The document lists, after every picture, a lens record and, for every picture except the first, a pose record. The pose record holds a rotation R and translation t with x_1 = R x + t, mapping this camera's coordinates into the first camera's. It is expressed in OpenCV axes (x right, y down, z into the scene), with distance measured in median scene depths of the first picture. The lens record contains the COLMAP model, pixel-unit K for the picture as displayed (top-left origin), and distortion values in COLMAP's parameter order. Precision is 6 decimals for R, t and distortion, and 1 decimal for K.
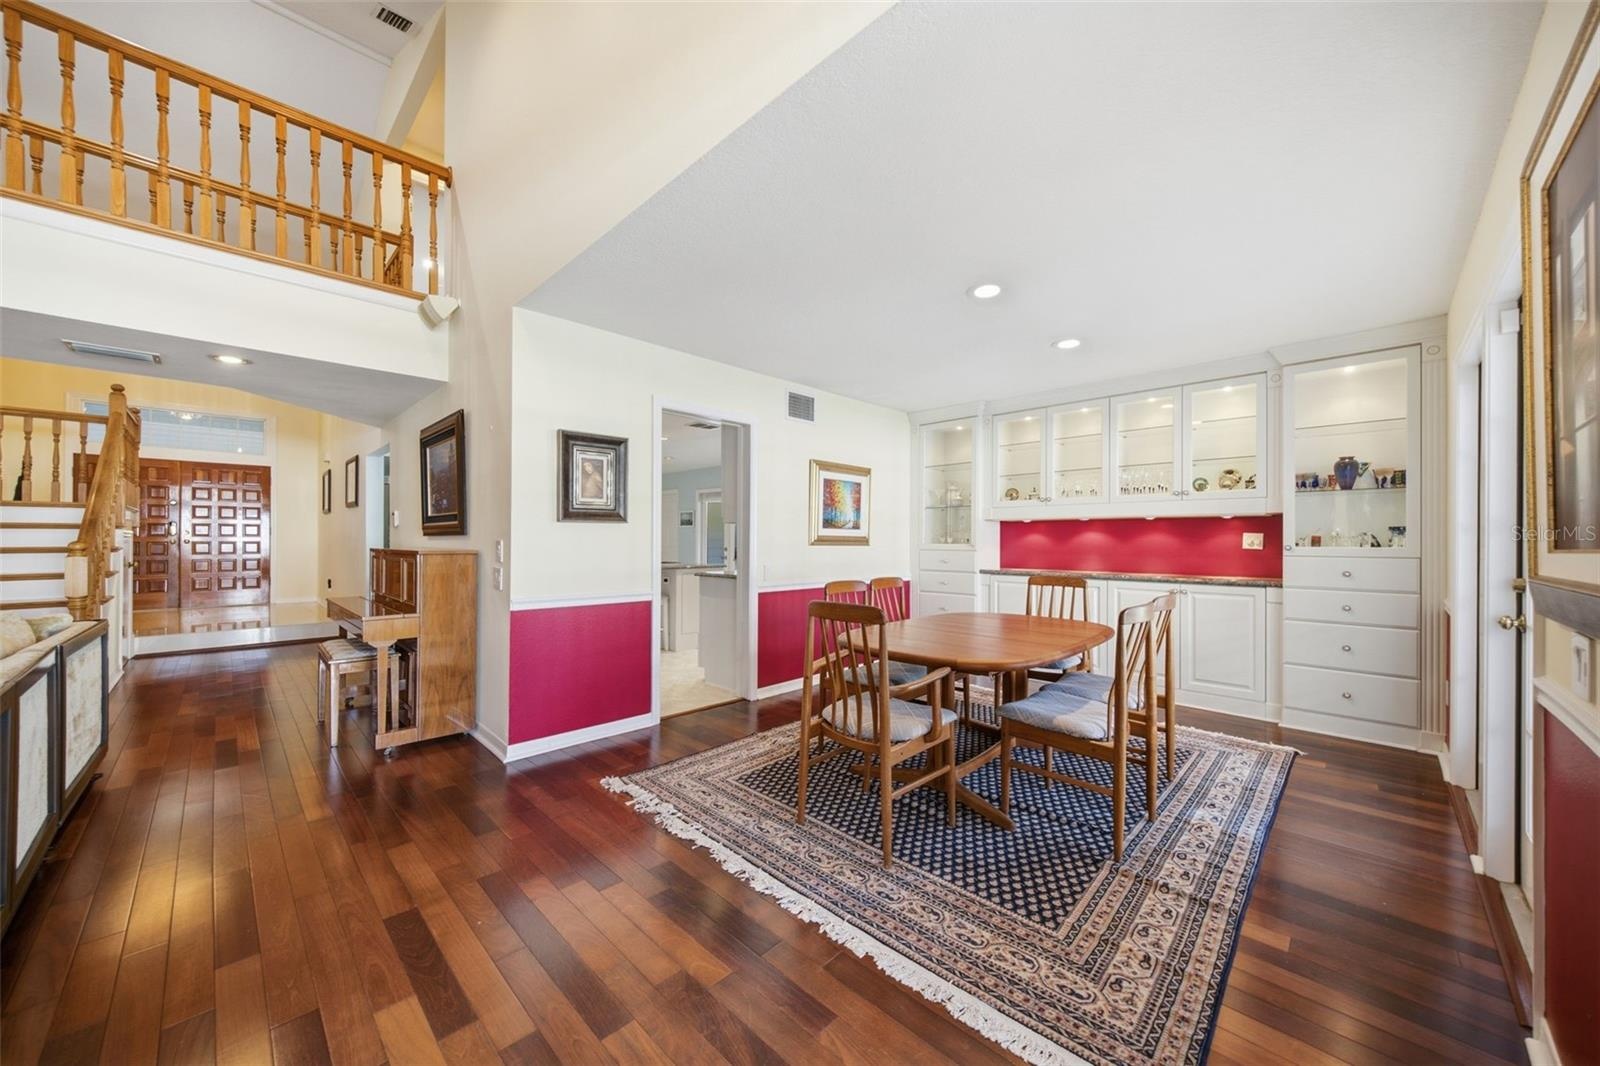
lens RADIAL K [[574.3, 0, 800.1], [0, 574.3, 531.3], [0, 0, 1]] dist [0.000380, 0.000391]
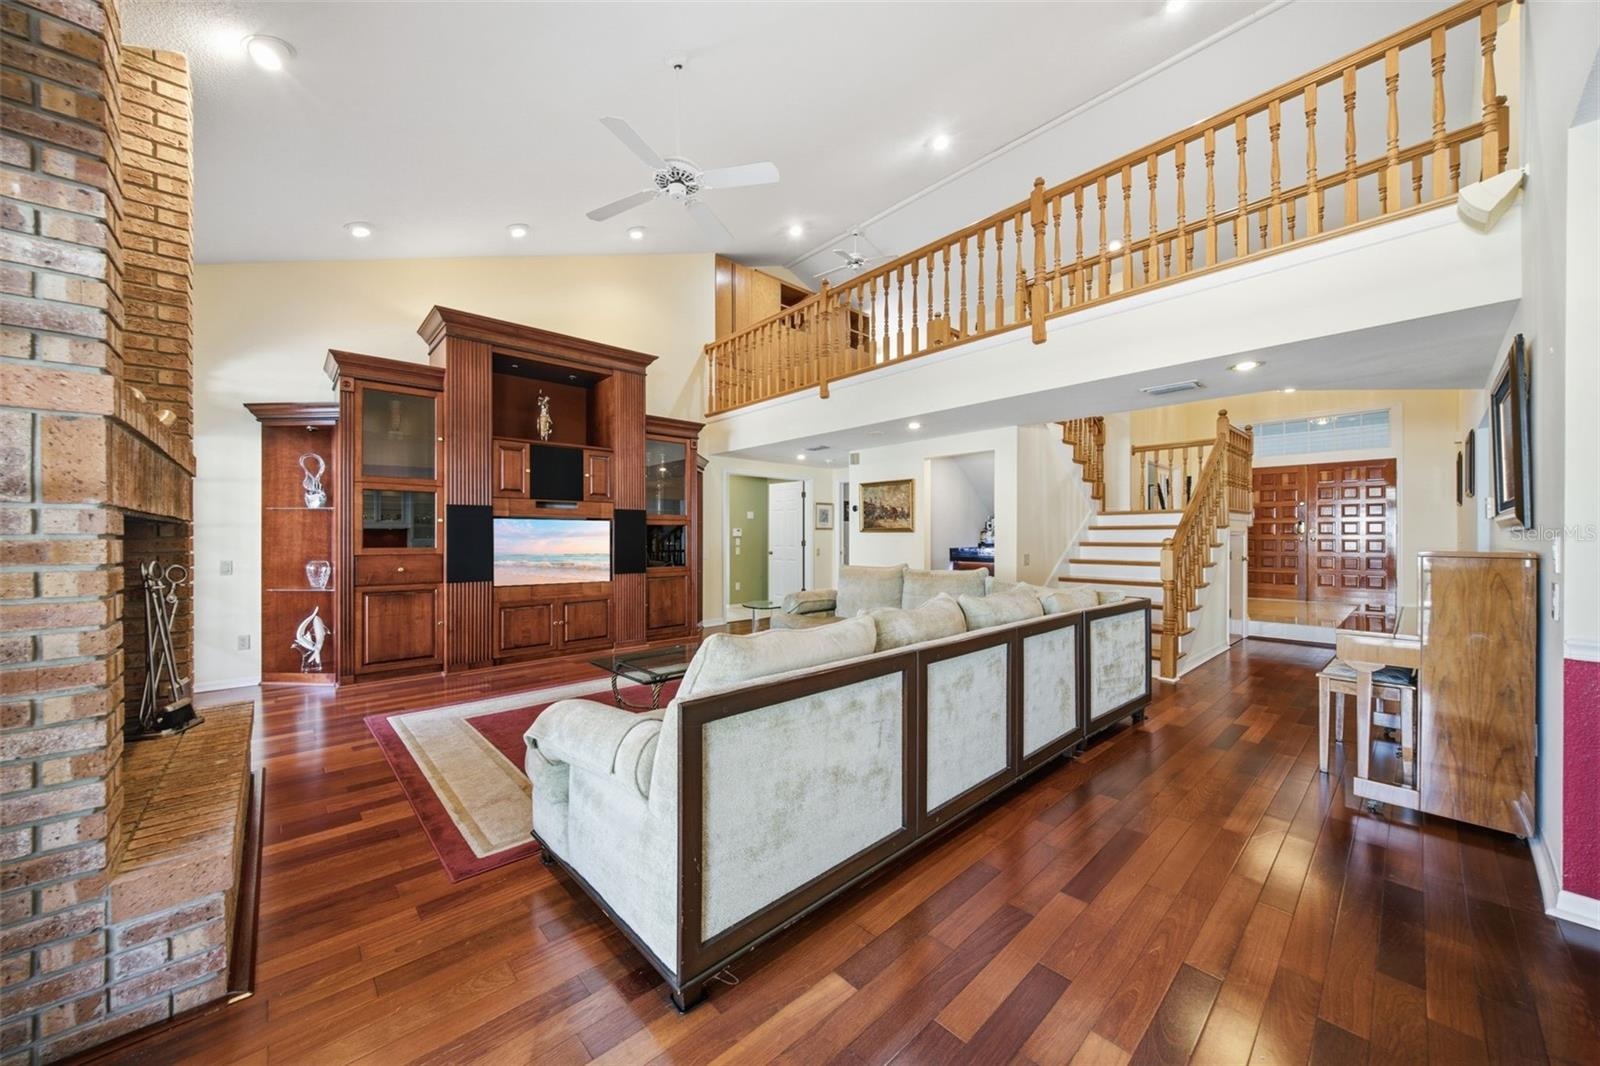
lens RADIAL K [[574.3, 0, 798.0], [0, 574.3, 534.5], [0, 0, 1]] dist [0.000380, 0.000391]
pose [[-0.038229, -0.006758, -0.999246, 0.066125], [0.015304, 0.999856, -0.007347, 0.003631], [0.999152, -0.015574, -0.038121, 0.156404]]
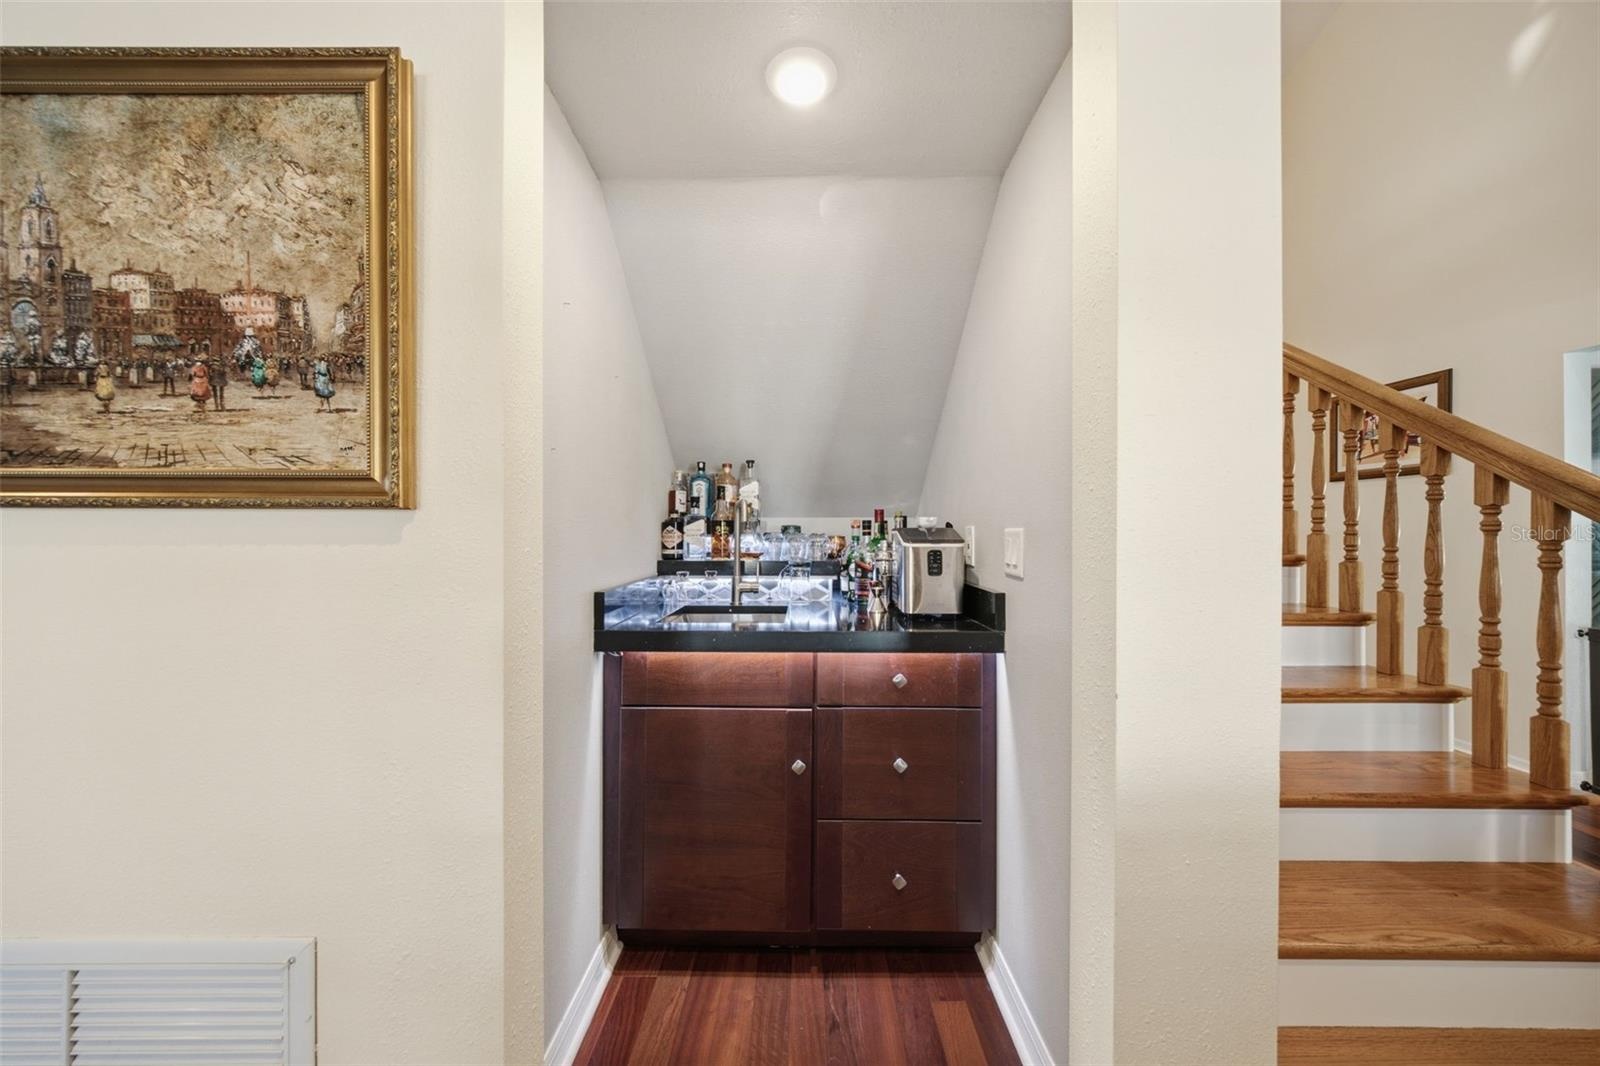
lens RADIAL K [[574.3, 0, 802.7], [0, 574.3, 531.3], [0, 0, 1]] dist [0.000380, 0.000391]
pose [[0.713230, -0.005249, -0.700910, -1.108552], [0.011067, 0.999932, 0.003774, -0.000007], [0.700842, -0.010448, 0.713240, 0.341671]]
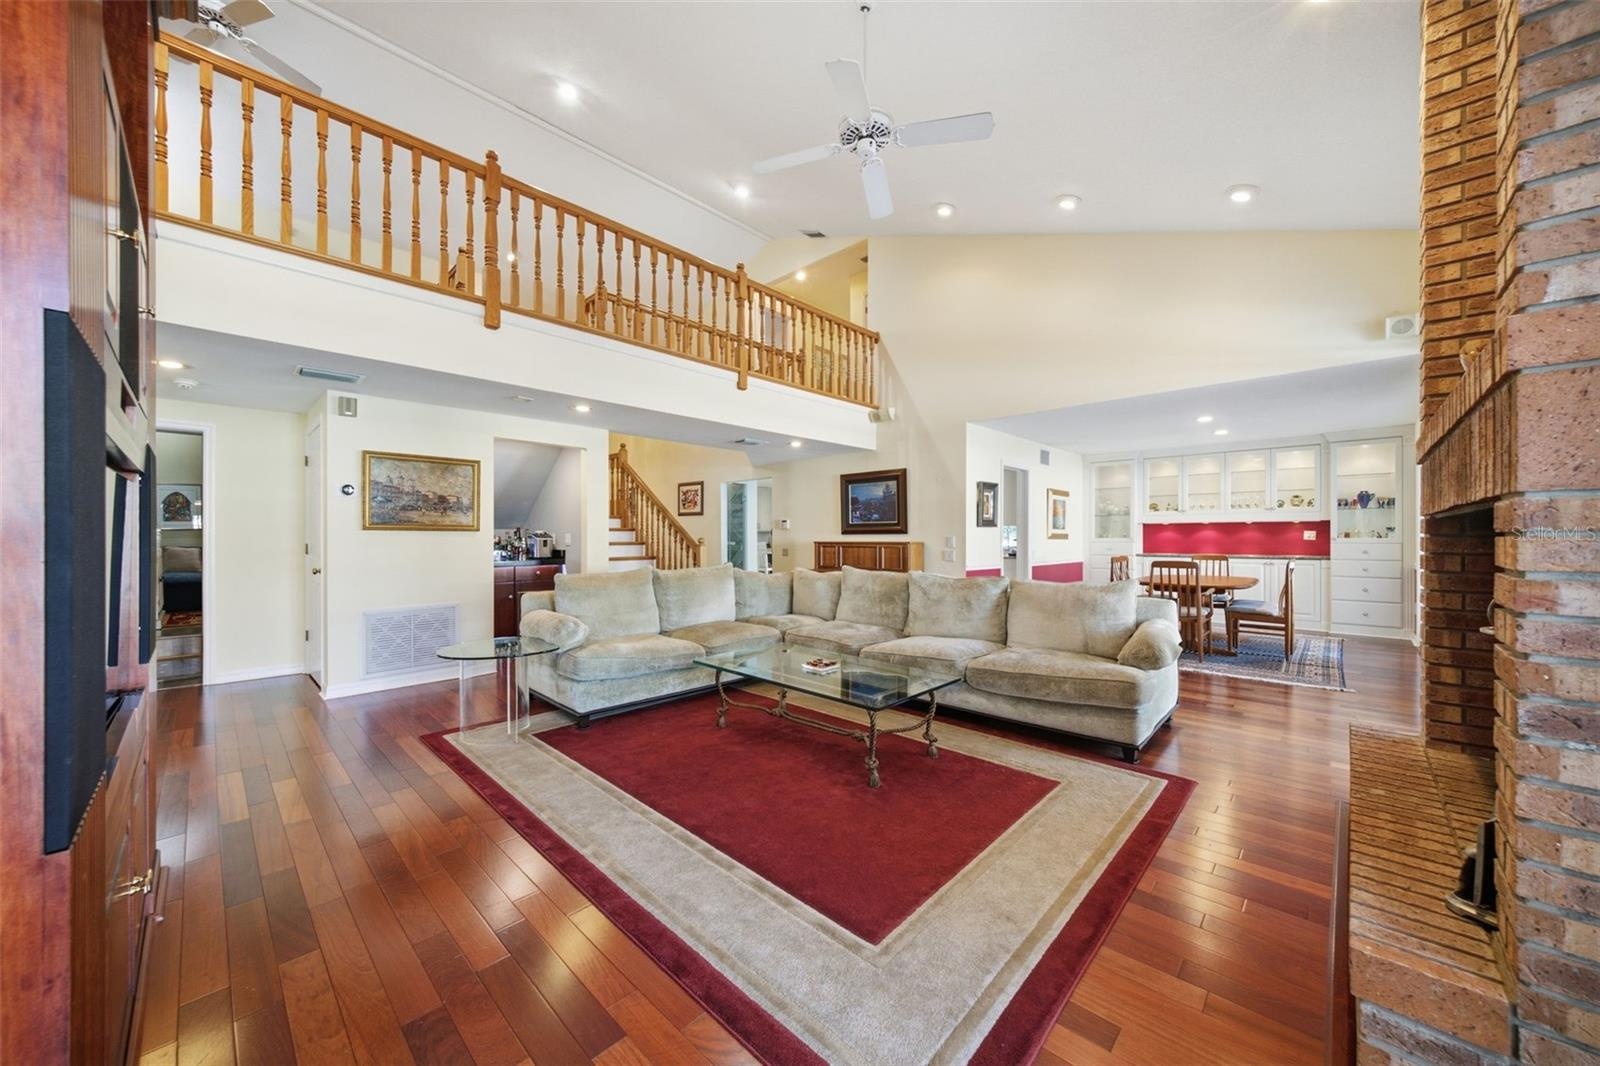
lens RADIAL K [[574.3, 0, 797.3], [0, 574.3, 530.1], [0, 0, 1]] dist [0.000380, 0.000391]
pose [[0.999823, -0.004584, 0.018238, -0.745099], [0.004559, 0.999989, 0.001372, -0.007691], [-0.018244, -0.001289, 0.999833, -0.674172]]
